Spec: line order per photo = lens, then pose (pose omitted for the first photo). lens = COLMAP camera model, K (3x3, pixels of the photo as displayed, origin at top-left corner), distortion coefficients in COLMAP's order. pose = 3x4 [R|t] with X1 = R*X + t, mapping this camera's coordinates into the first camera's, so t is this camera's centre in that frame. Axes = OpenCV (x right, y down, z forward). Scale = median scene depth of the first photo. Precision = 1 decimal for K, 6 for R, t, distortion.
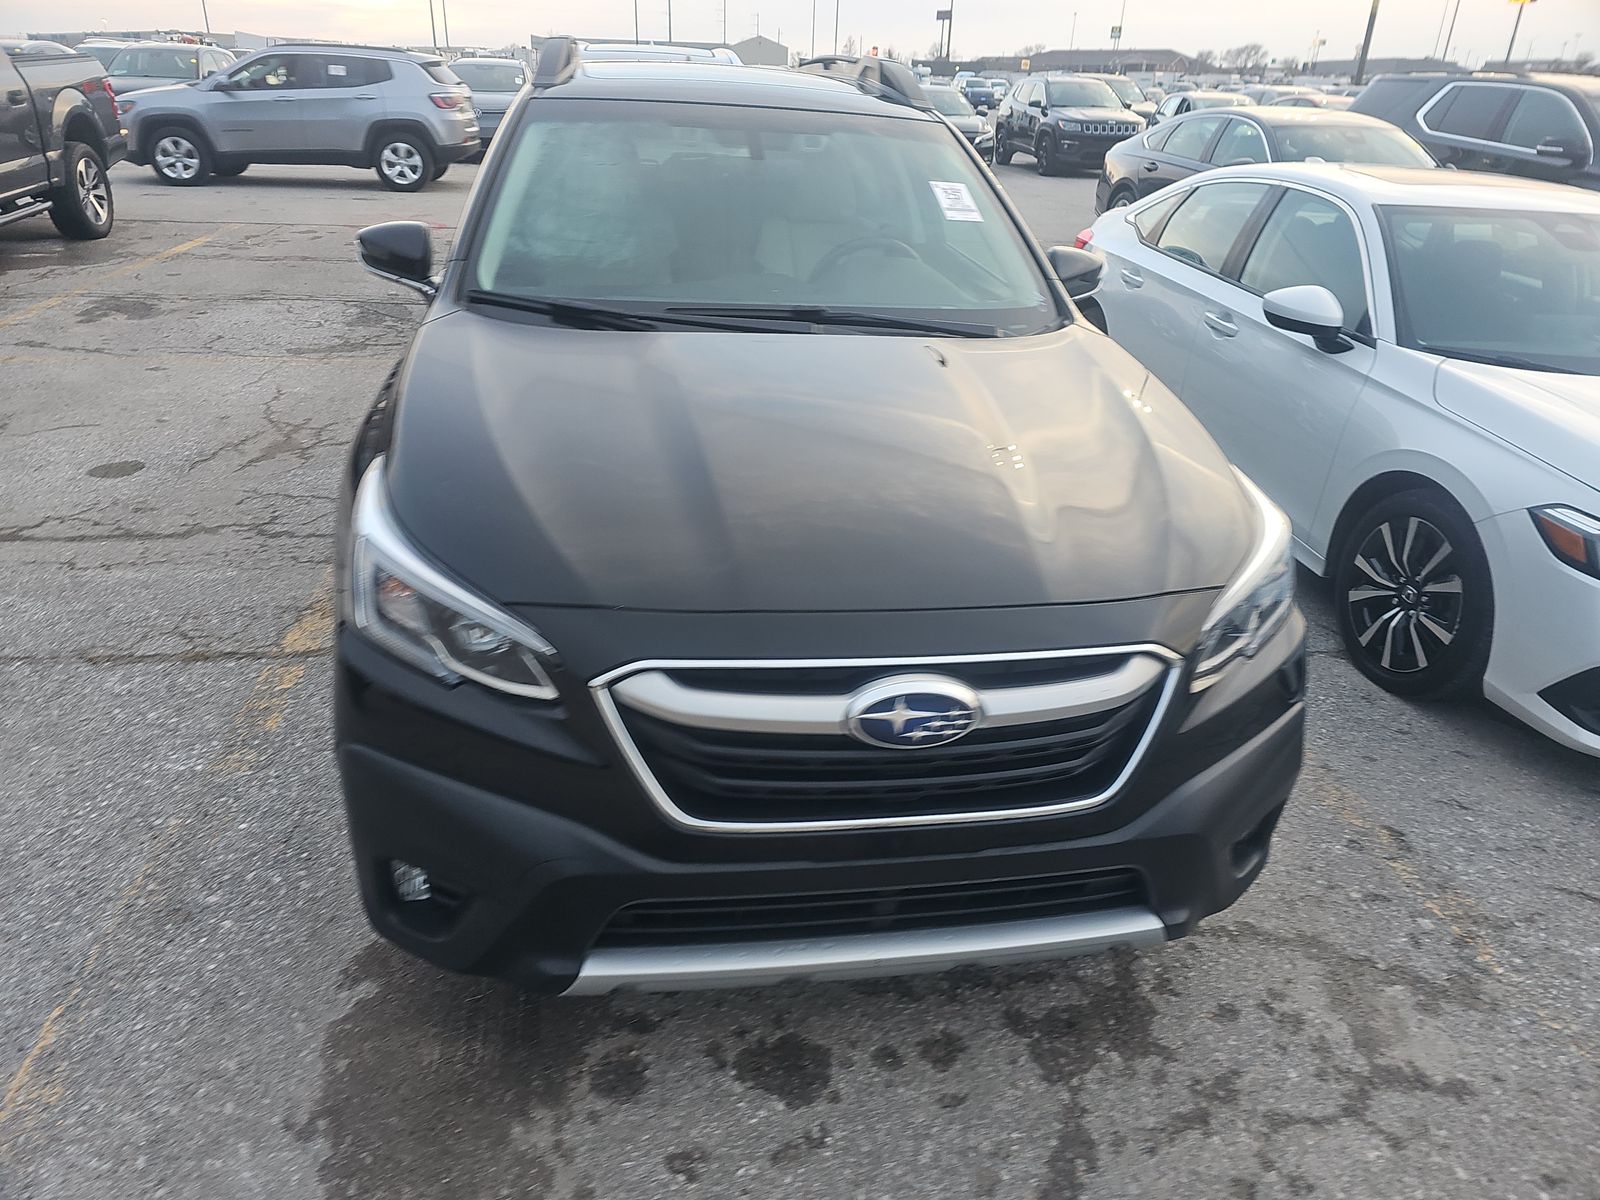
lens RADIAL K [[1090.6, 0, 752.0], [0, 1090.6, 590.8], [0, 0, 1]] dist [0.020699, -0.001045]
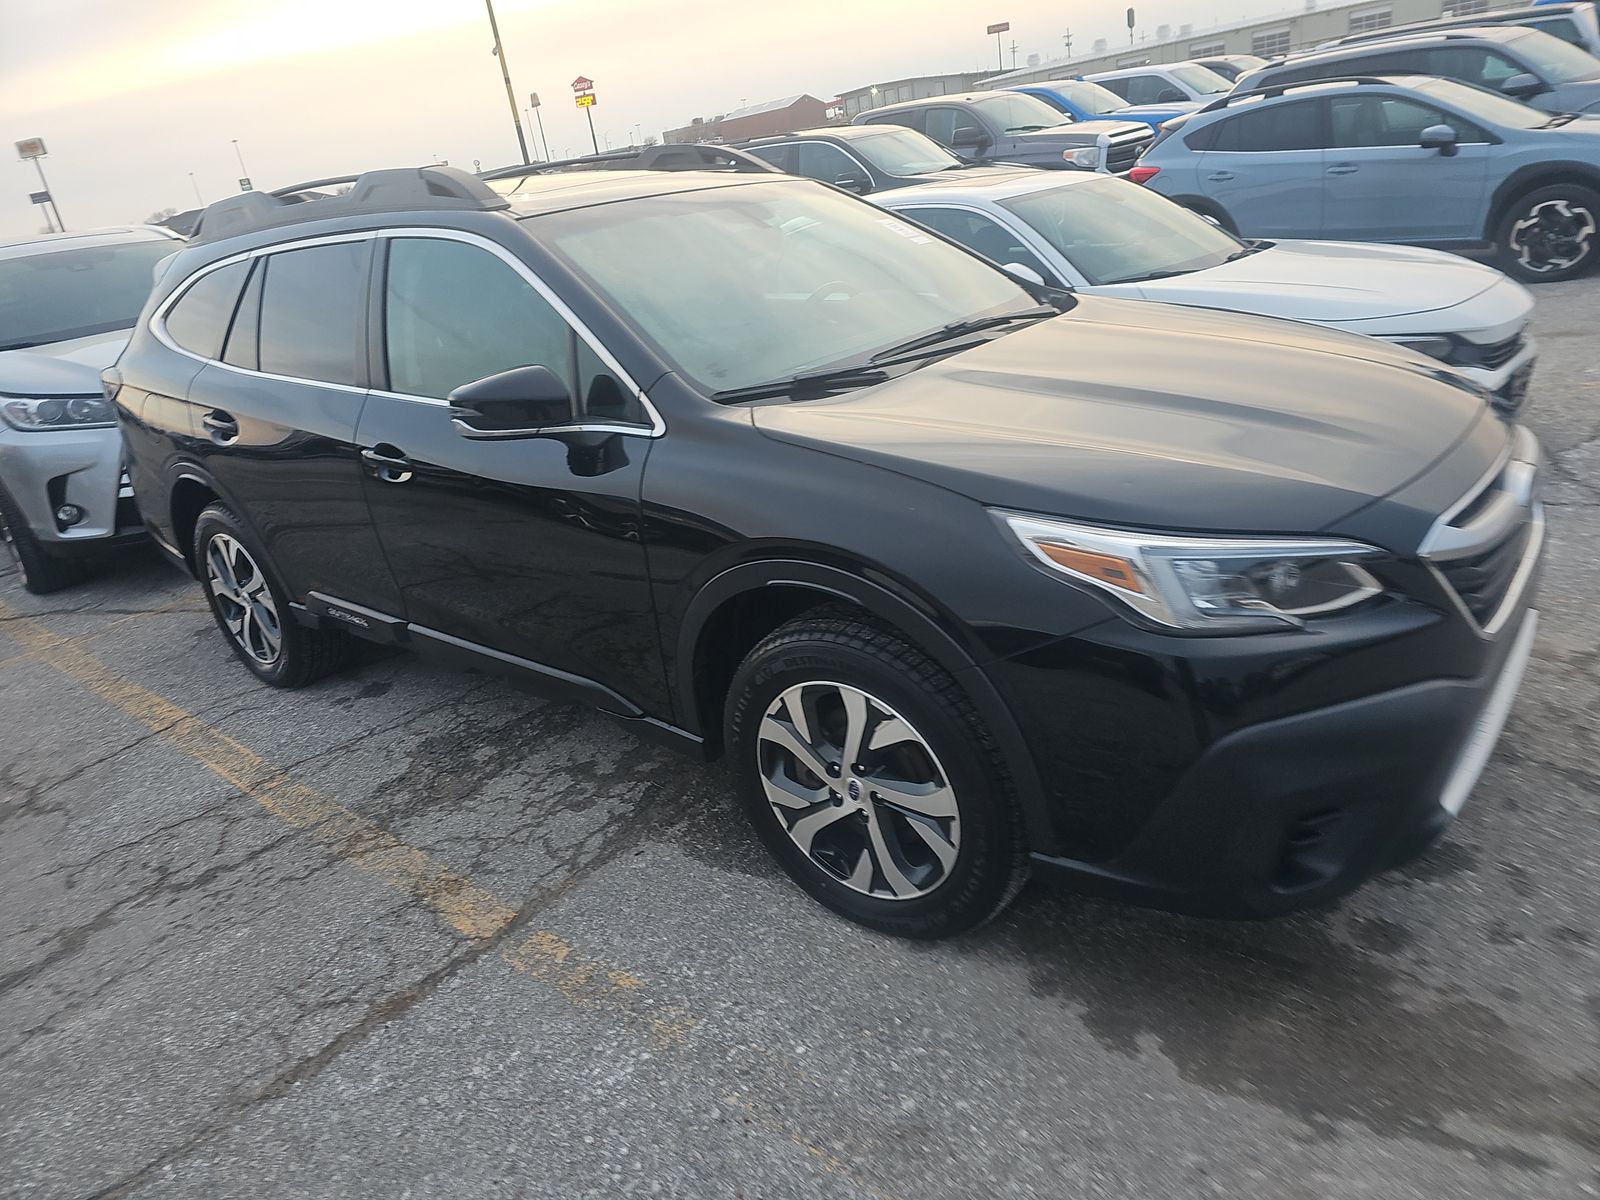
lens RADIAL K [[1092.9, 0, 804.1], [0, 1092.9, 597.2], [0, 0, 1]] dist [0.075815, -0.082106]
pose [[0.726749, -0.376894, 0.574271, -0.975846], [0.433460, 0.900182, 0.042239, -0.152934], [-0.532868, 0.218226, 0.817575, 0.289258]]
